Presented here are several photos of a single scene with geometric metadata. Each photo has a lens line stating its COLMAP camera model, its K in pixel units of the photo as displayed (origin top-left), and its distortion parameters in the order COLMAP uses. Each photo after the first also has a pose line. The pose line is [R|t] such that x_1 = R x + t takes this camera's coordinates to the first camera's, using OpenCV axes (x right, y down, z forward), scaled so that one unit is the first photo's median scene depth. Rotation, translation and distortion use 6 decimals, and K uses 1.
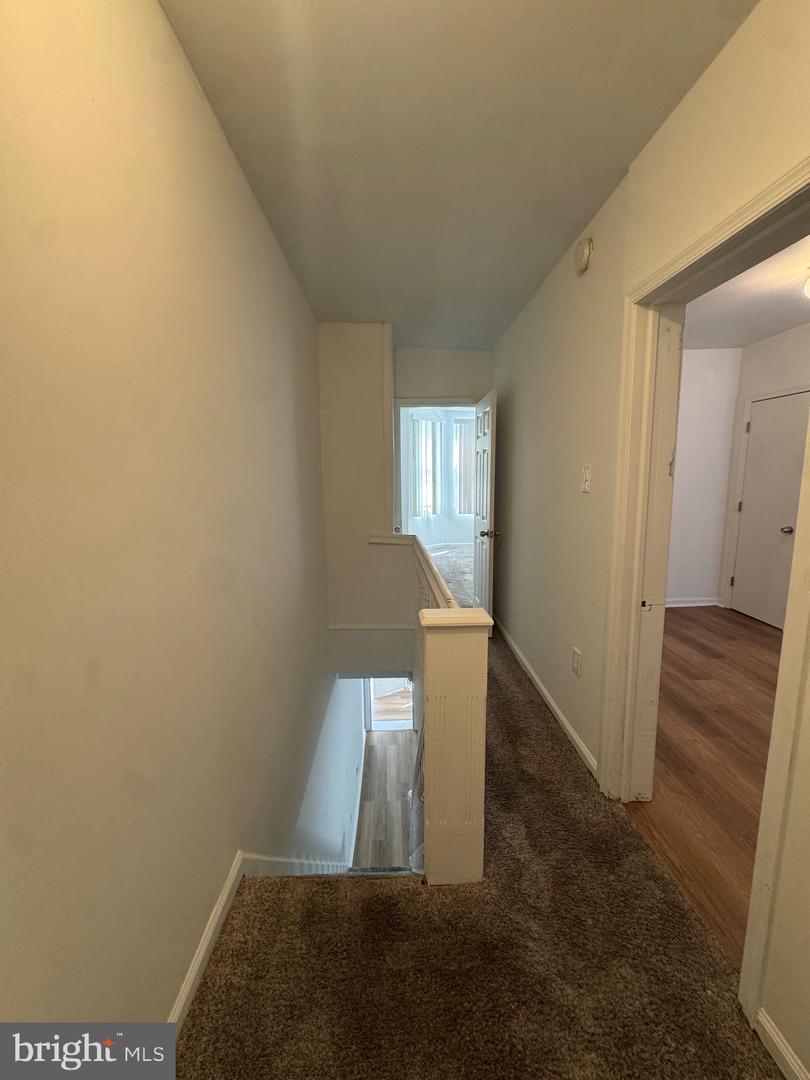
lens RADIAL K [[432.1, 0, 408.8], [0, 432.1, 537.8], [0, 0, 1]] dist [-0.005706, 0.000765]
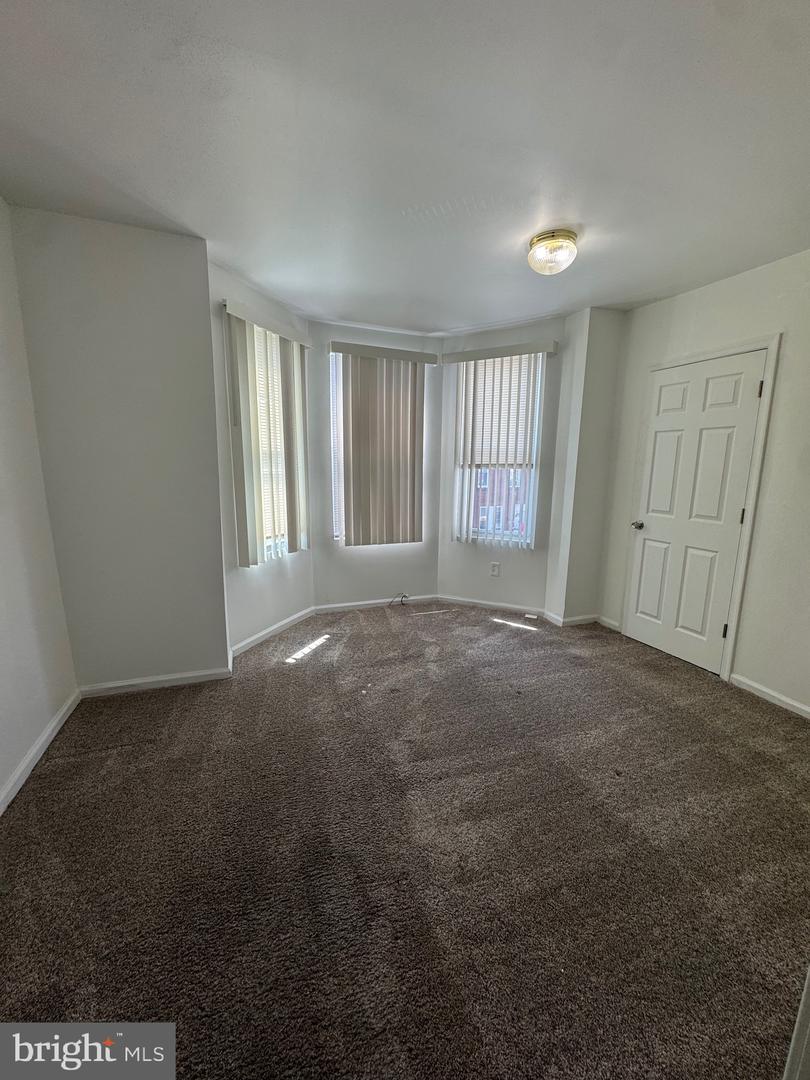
lens RADIAL K [[432.1, 0, 403.9], [0, 432.1, 539.8], [0, 0, 1]] dist [-0.005706, 0.000765]
pose [[0.953388, -0.036296, 0.299555, 0.034731], [0.030463, 0.999245, 0.024121, -0.075902], [-0.300204, -0.013872, 0.953774, 0.547693]]
